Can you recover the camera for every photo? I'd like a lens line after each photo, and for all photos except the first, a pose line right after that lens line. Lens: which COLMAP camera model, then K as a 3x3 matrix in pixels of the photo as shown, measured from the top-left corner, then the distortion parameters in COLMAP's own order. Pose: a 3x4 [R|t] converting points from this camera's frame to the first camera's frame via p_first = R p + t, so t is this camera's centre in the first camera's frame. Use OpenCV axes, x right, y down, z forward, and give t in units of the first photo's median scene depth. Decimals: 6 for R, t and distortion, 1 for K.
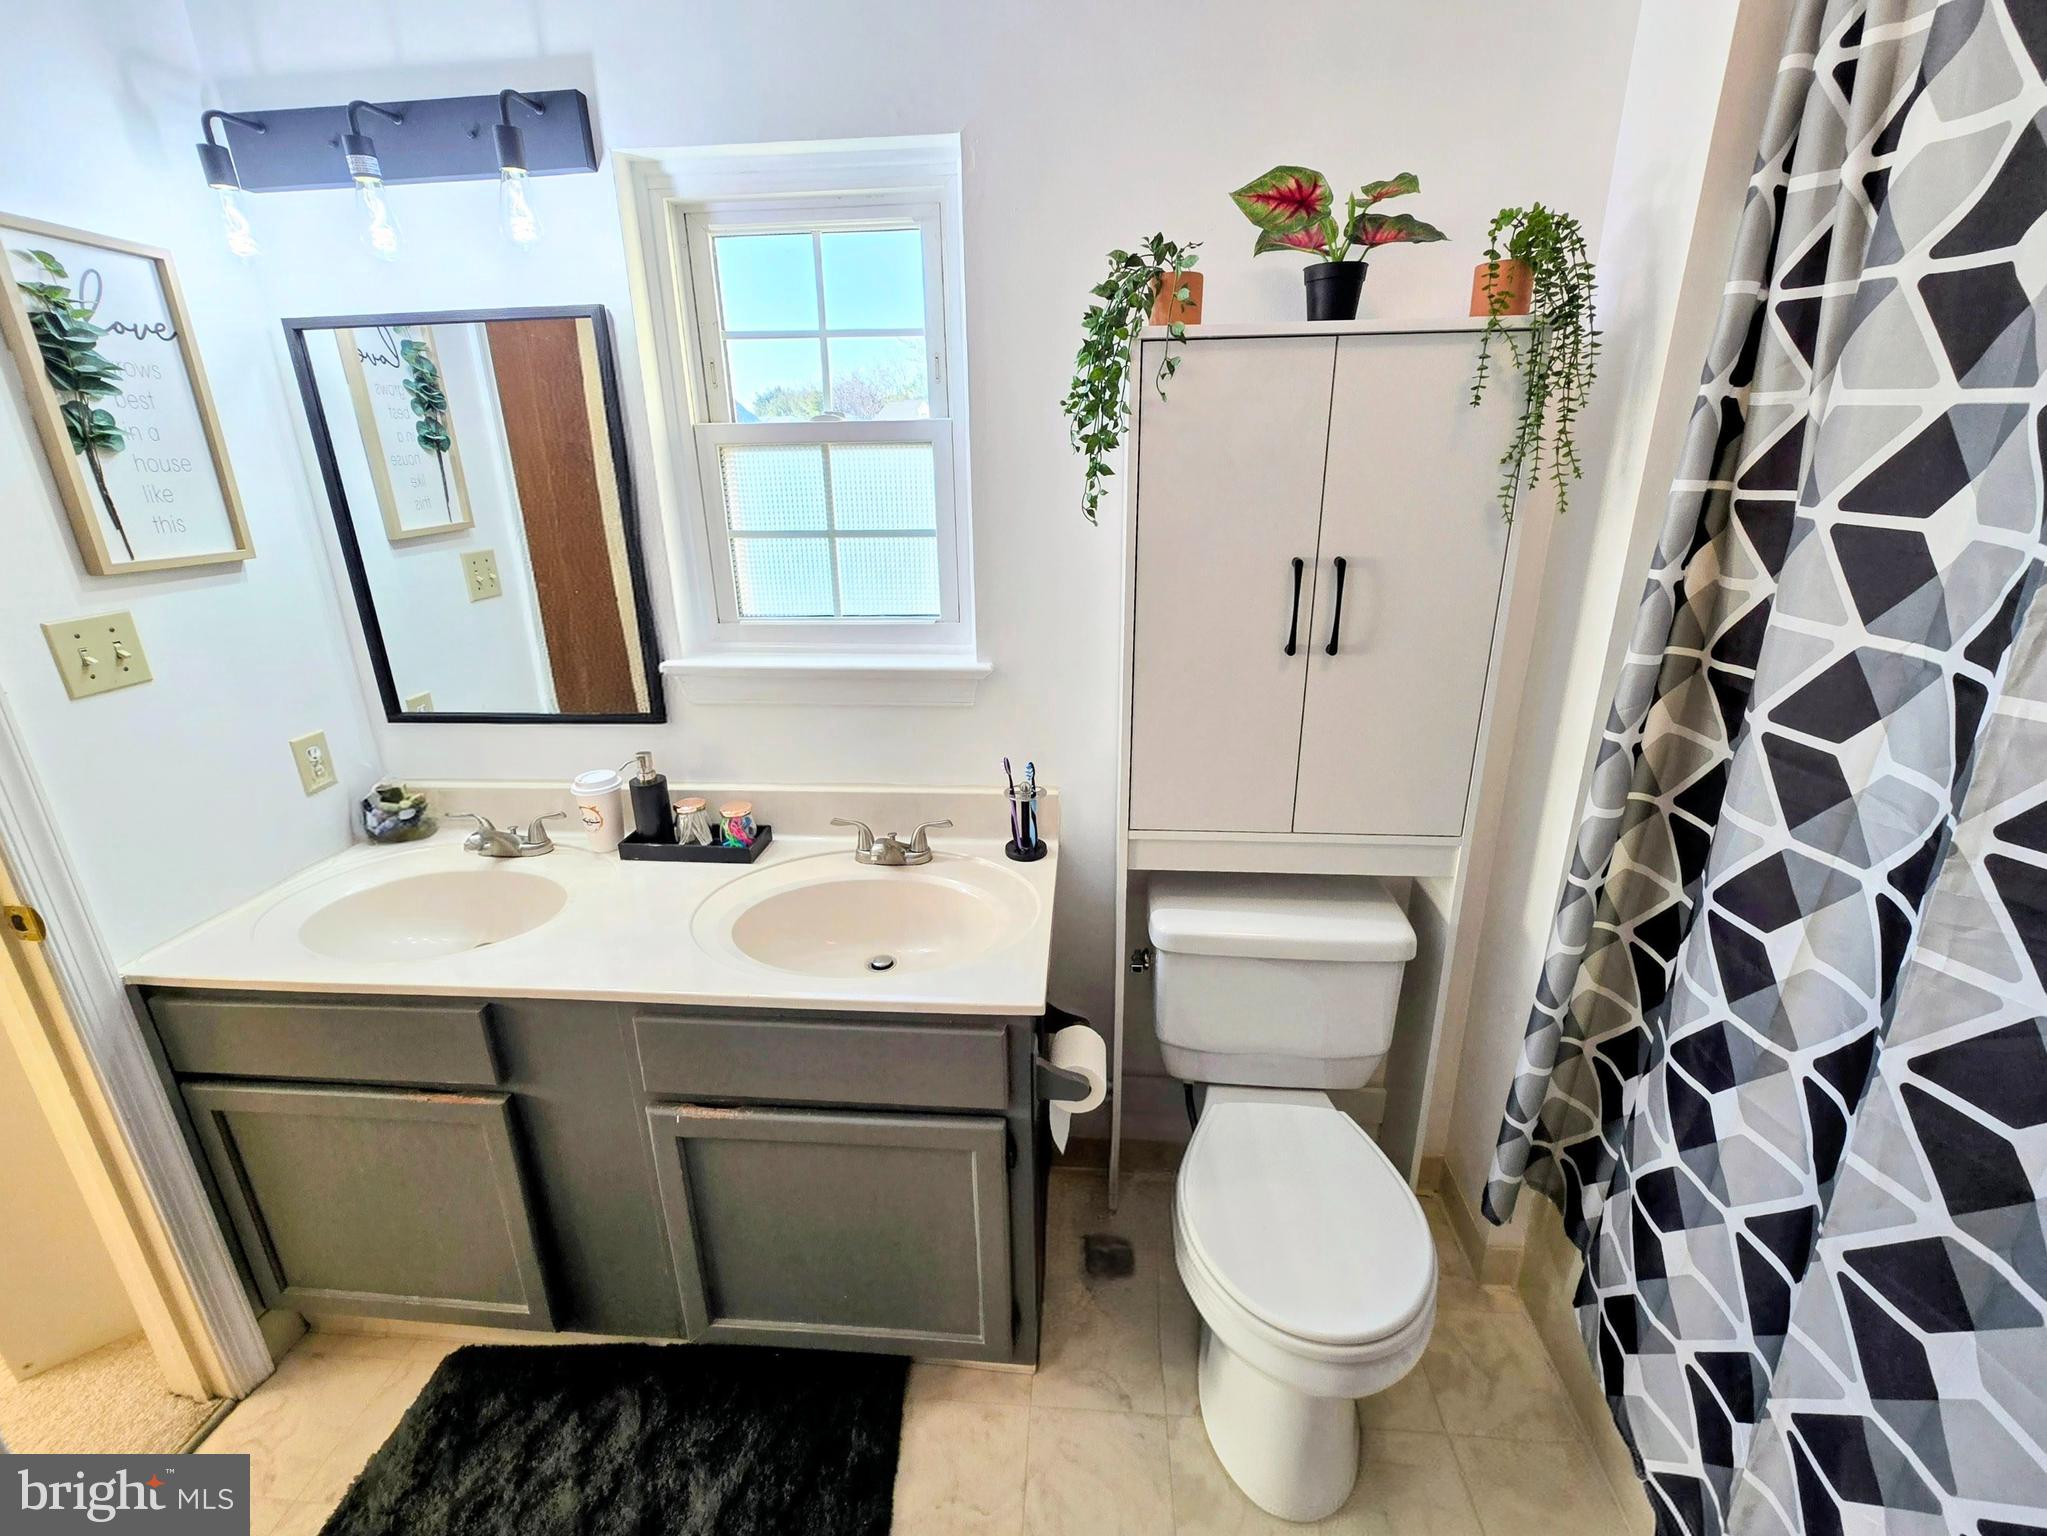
lens RADIAL K [[860.5, 0, 1020.1], [0, 860.5, 759.6], [0, 0, 1]] dist [0.000045, 0.000044]
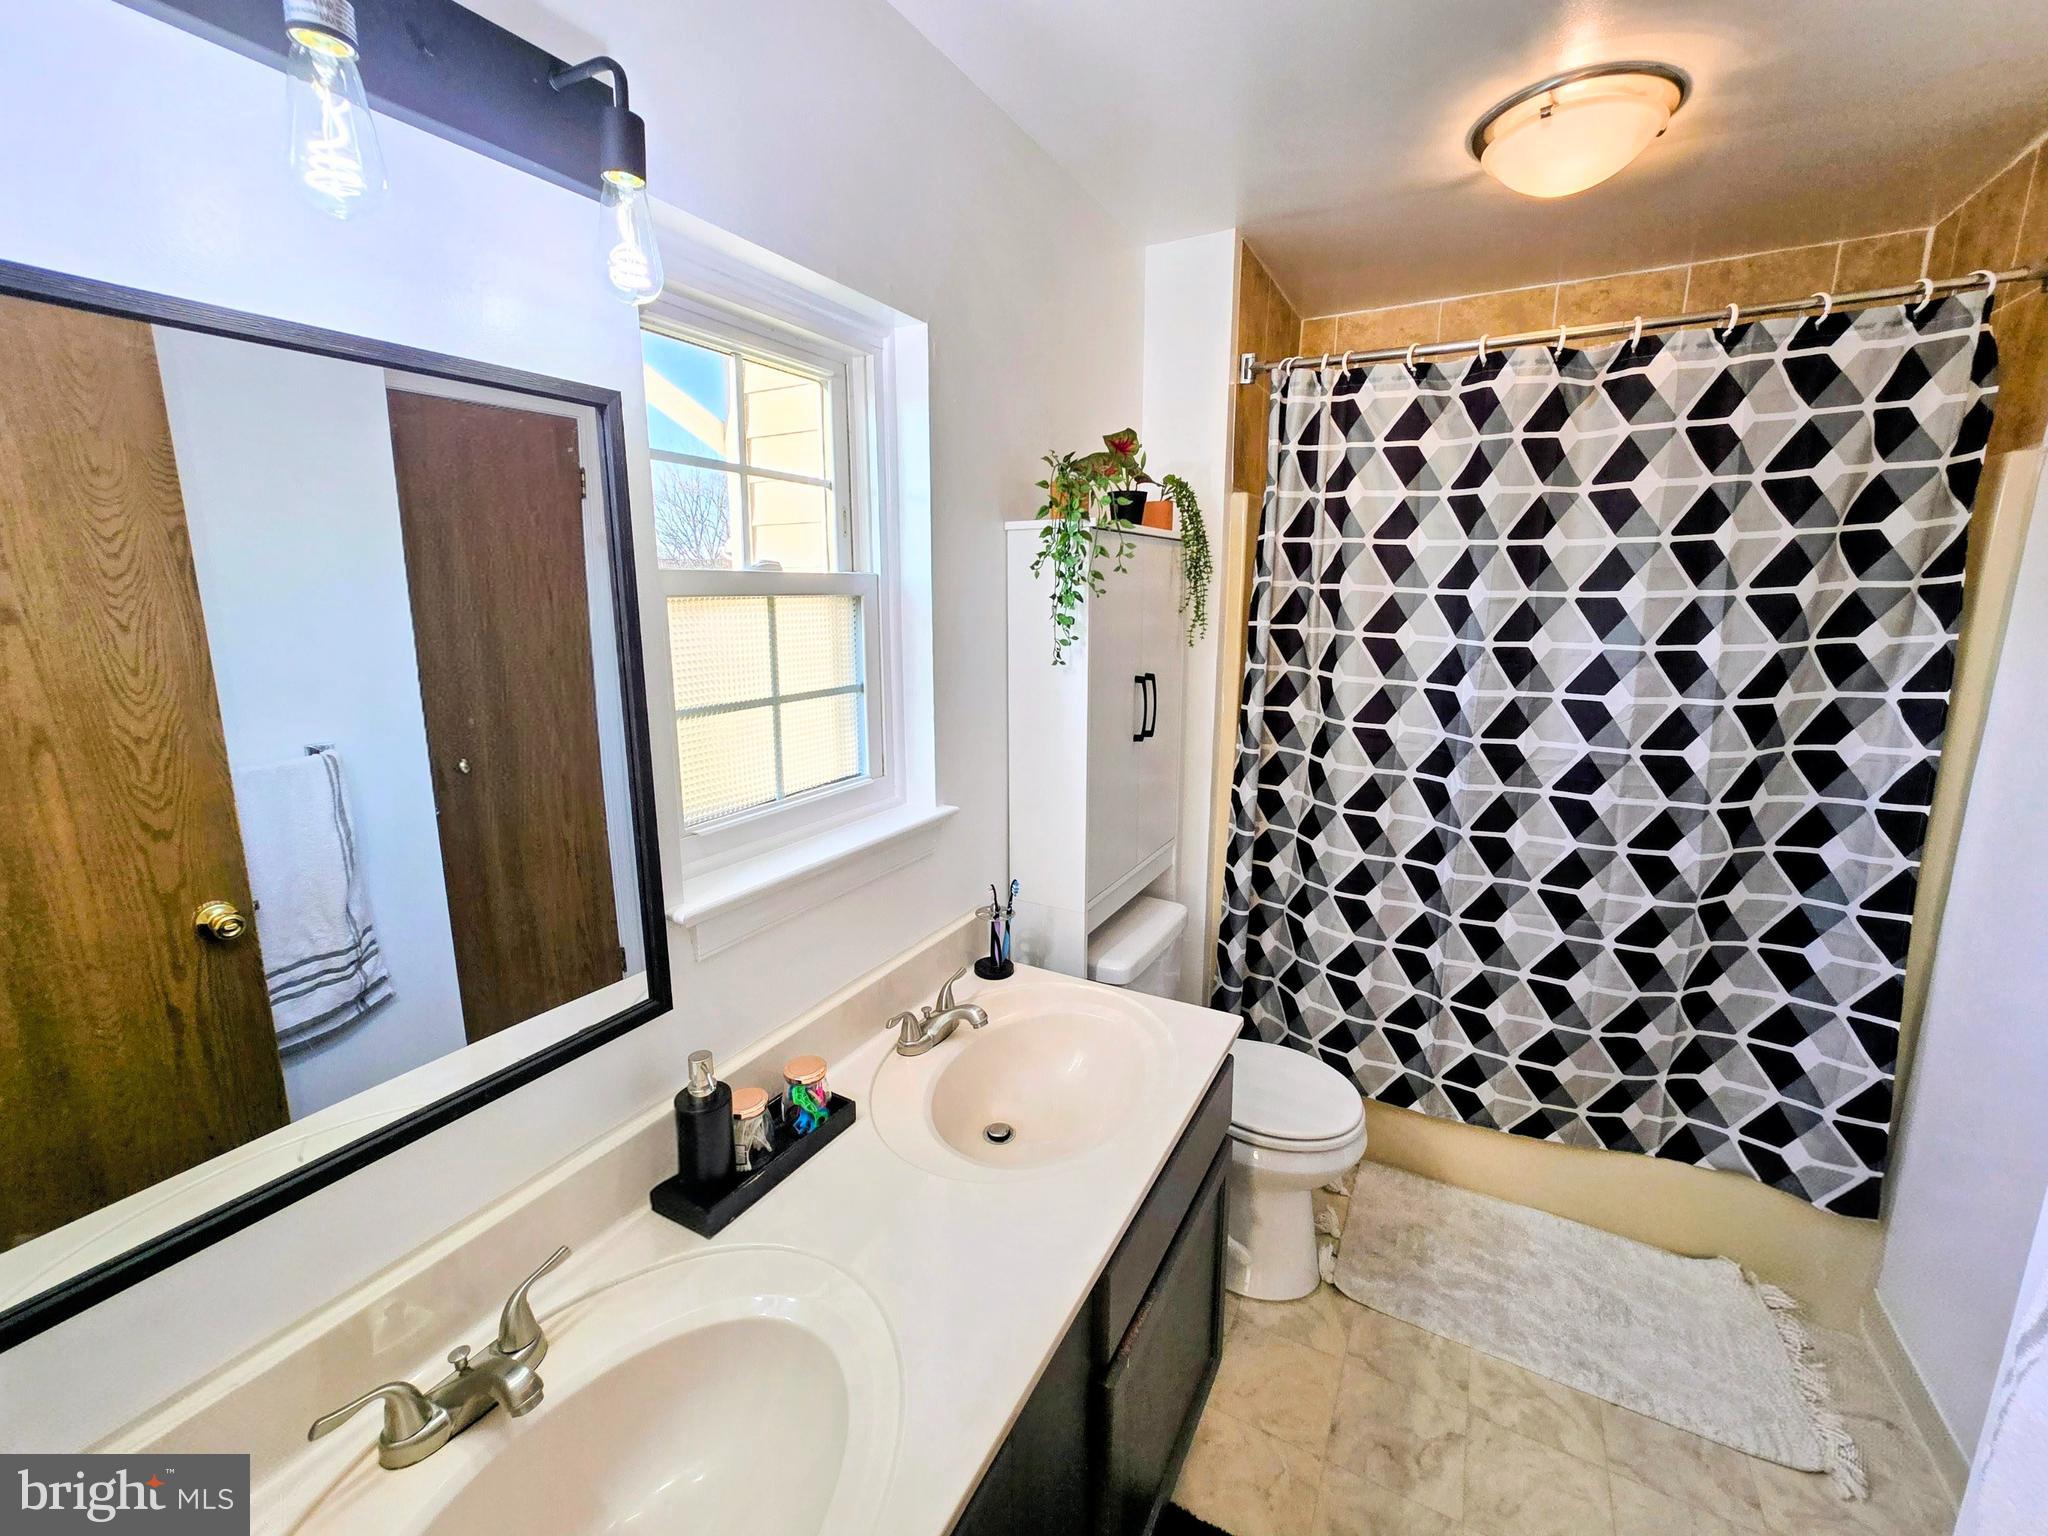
lens RADIAL K [[860.9, 0, 1020.6], [0, 860.9, 759.6], [0, 0, 1]] dist [0.000045, 0.000044]
pose [[0.403391, -0.166075, 0.899831, -0.919113], [0.296063, 0.954183, 0.043383, -0.184063], [-0.865808, 0.248906, 0.434077, 0.475575]]
